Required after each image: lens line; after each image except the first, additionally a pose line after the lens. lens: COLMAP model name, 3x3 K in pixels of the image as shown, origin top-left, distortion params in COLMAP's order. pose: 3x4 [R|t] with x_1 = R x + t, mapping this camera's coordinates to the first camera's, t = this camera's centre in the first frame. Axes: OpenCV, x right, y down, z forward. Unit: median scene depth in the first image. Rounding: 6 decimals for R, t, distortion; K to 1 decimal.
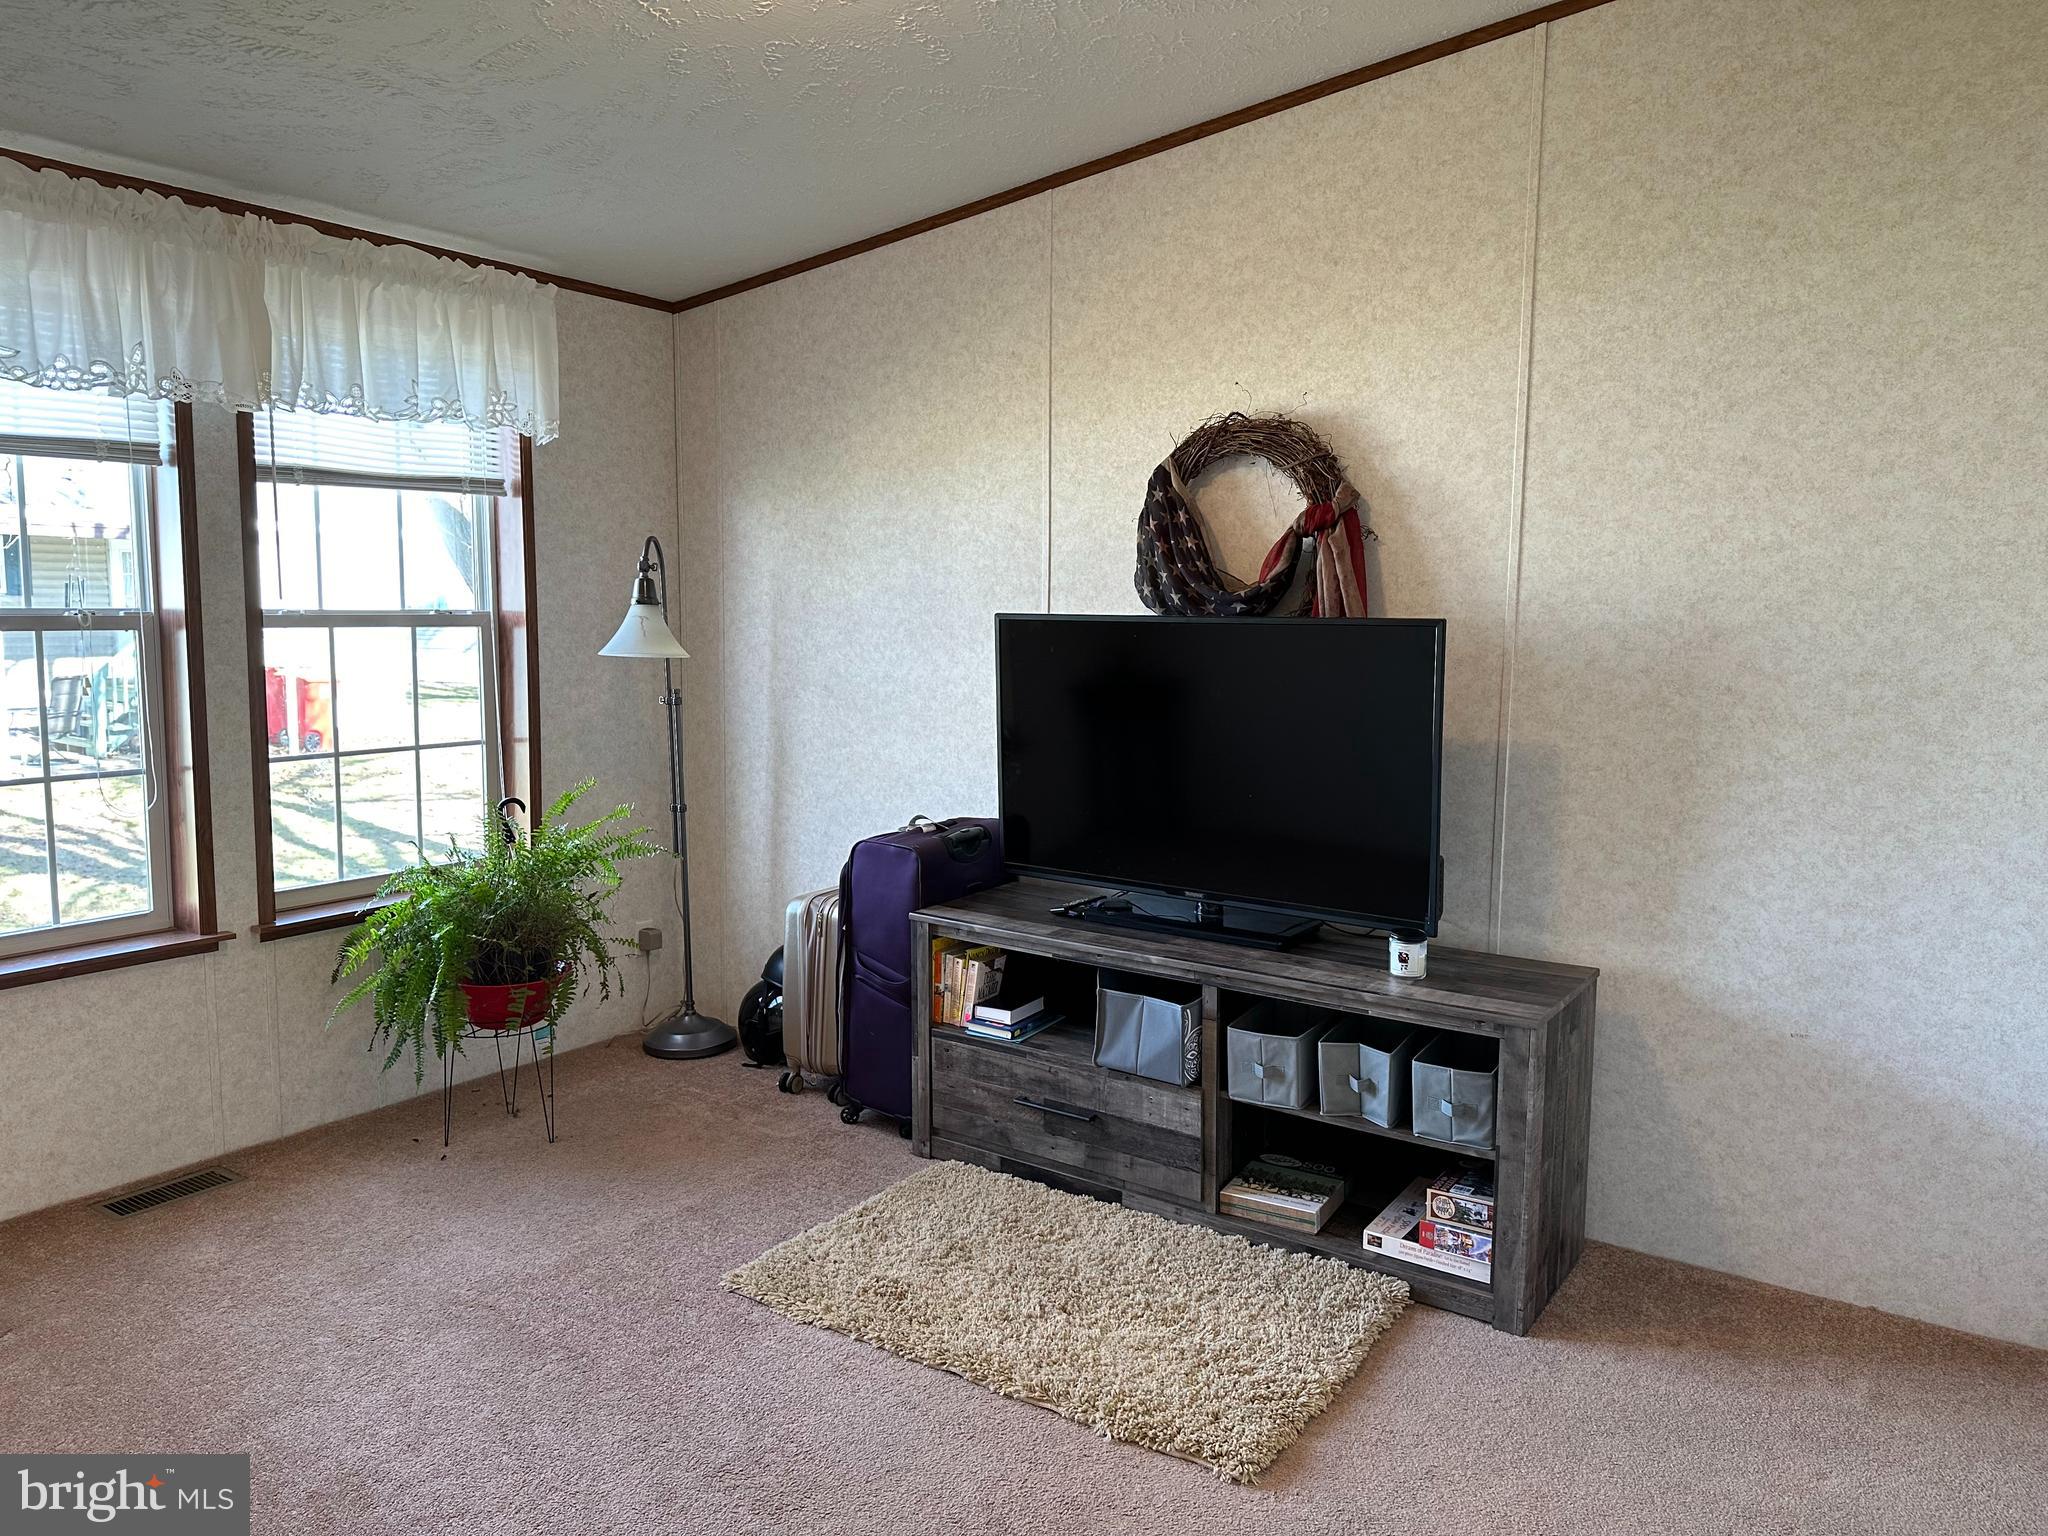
lens RADIAL K [[1444.6, 0, 1028.8], [0, 1444.6, 764.3], [0, 0, 1]] dist [0.042813, -0.055988]
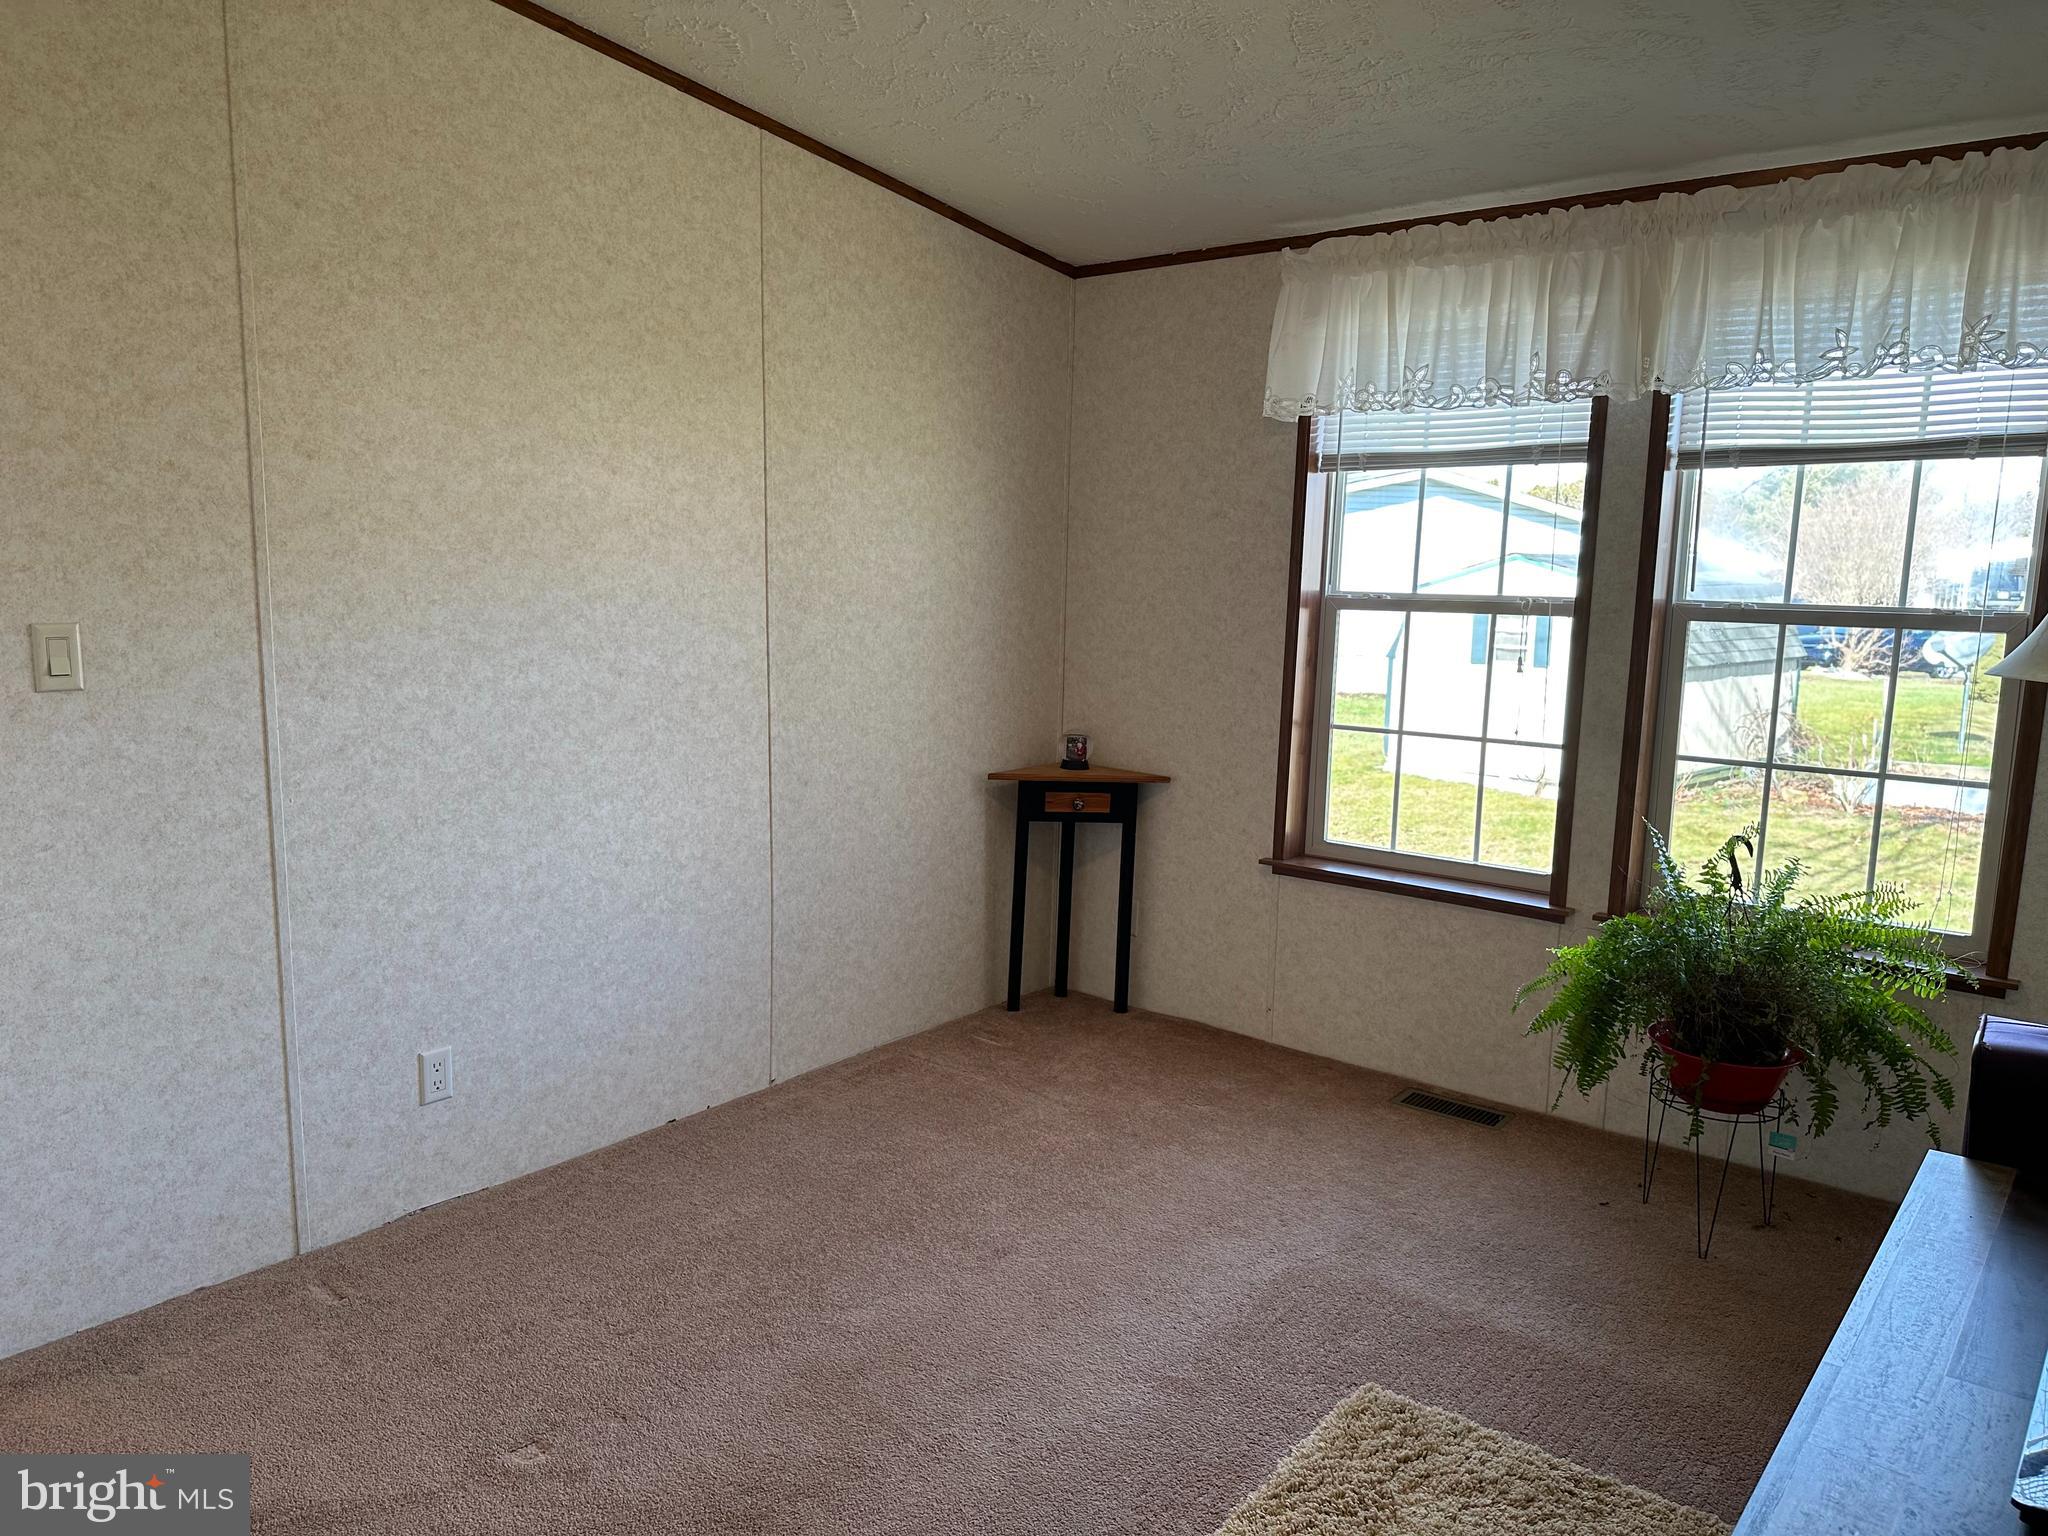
lens RADIAL K [[1444.6, 0, 1029.2], [0, 1444.6, 776.5], [0, 0, 1]] dist [0.042813, -0.055988]
pose [[-0.081392, 0.130286, -0.988130, 0.524755], [-0.133372, 0.981079, 0.140342, -0.075988], [0.987718, 0.143212, -0.062475, 0.706752]]
